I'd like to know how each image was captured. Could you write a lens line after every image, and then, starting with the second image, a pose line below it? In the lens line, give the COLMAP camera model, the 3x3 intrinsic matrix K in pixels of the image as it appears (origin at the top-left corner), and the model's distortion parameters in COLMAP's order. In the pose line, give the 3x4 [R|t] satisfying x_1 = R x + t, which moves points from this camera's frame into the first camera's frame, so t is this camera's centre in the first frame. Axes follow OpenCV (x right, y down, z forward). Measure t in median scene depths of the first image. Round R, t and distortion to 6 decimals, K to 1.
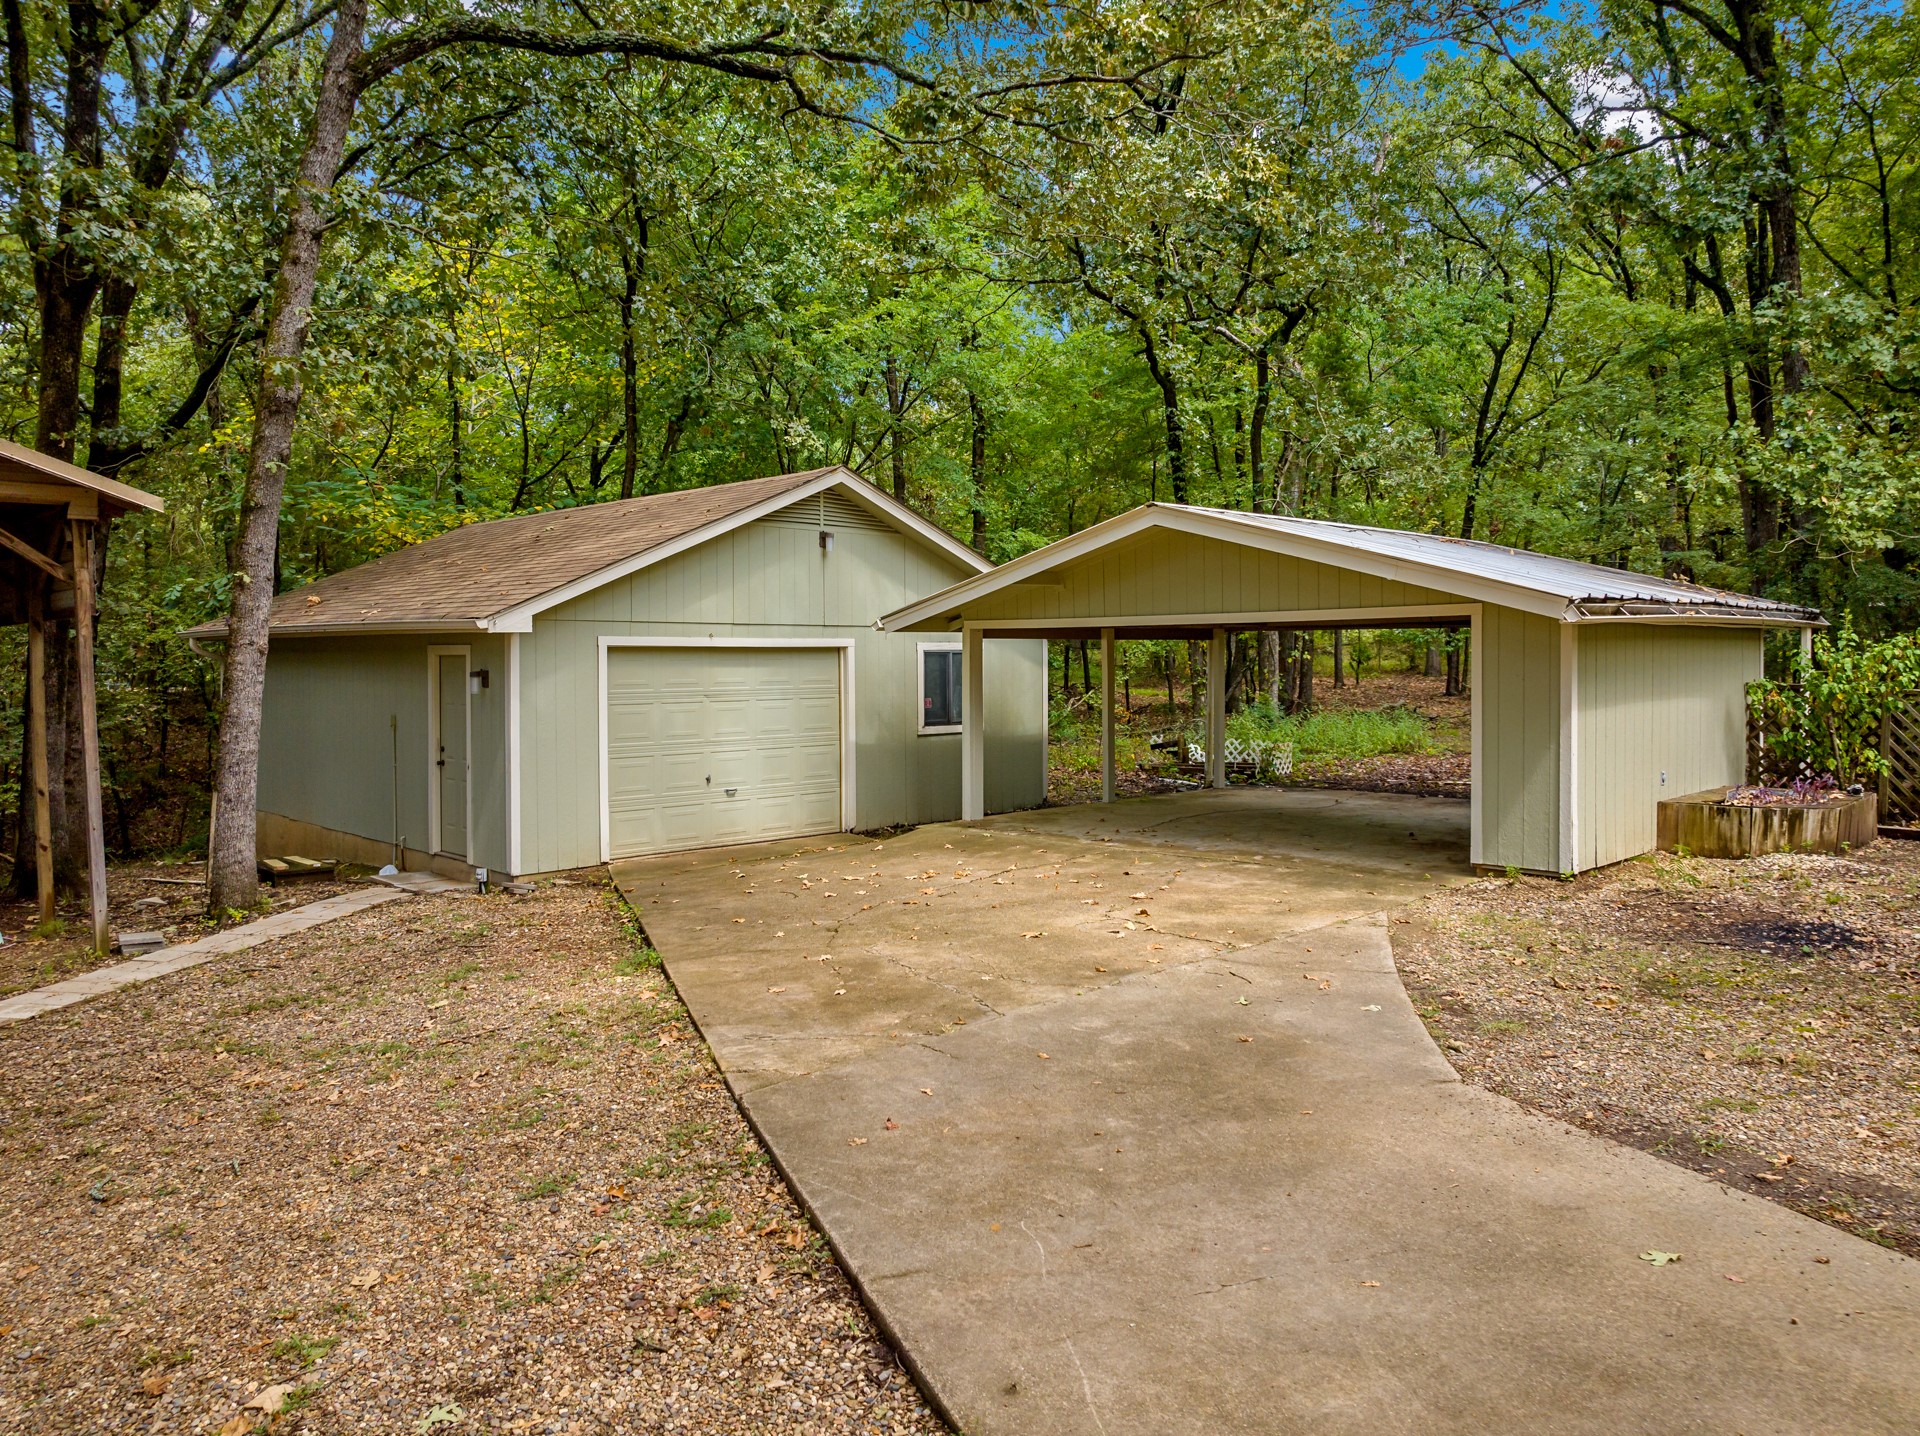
lens RADIAL K [[1373.5, 0, 960.0], [0, 1373.5, 718.0], [0, 0, 1]] dist [-0.040492, -0.006827]
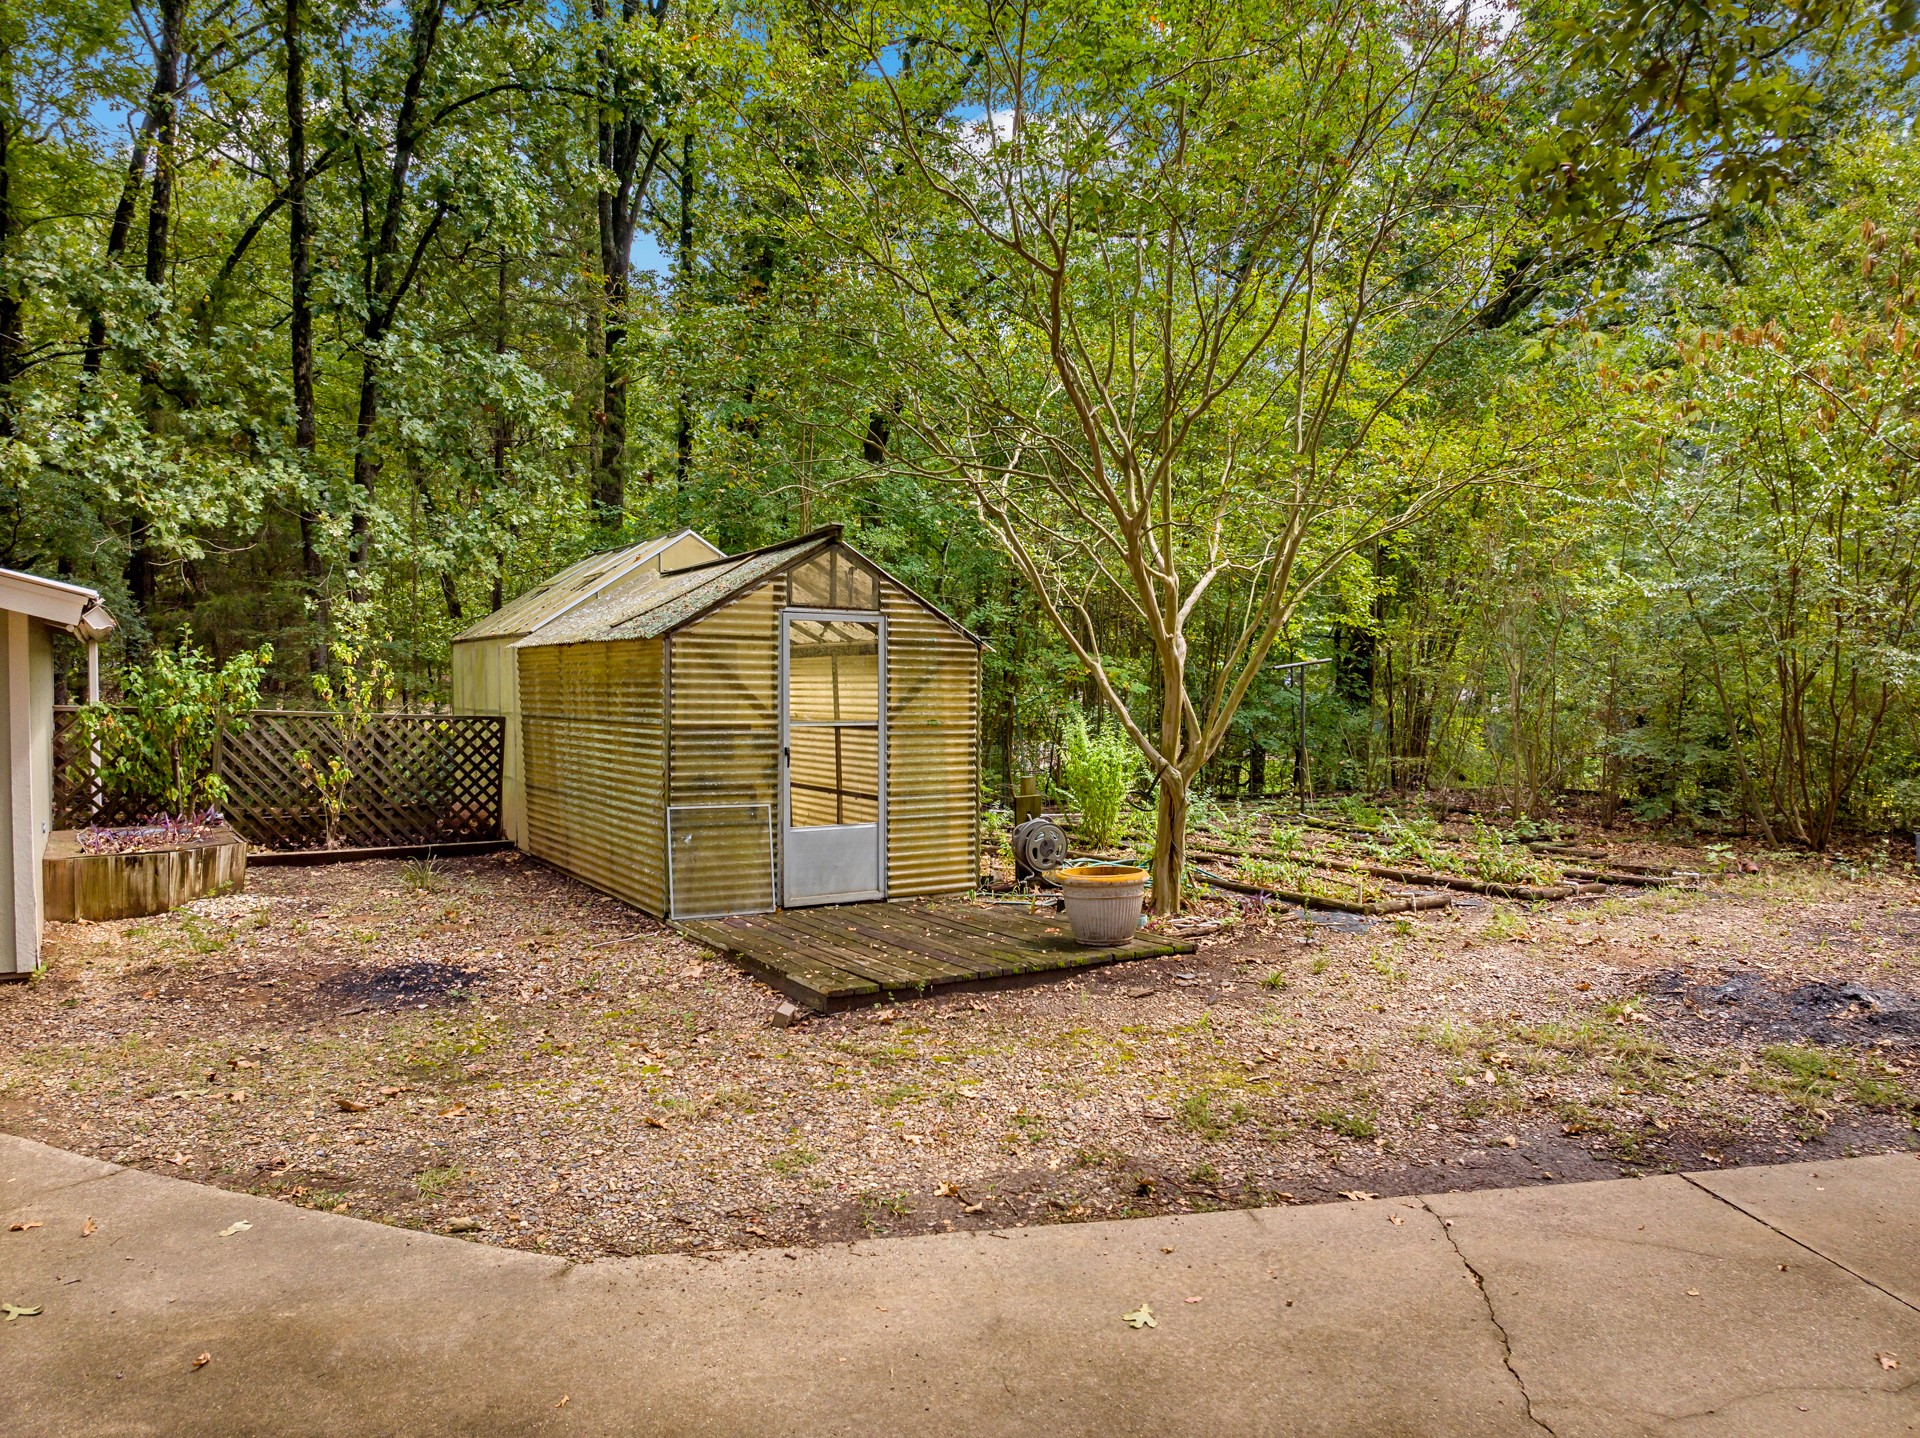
lens RADIAL K [[1373.5, 0, 960.0], [0, 1373.5, 719.0], [0, 0, 1]] dist [-0.040492, -0.006827]
pose [[0.180819, -0.026678, 0.983154, -0.314266], [0.039013, 0.999040, 0.019934, -0.029434], [-0.982742, 0.034751, 0.181686, 0.694716]]
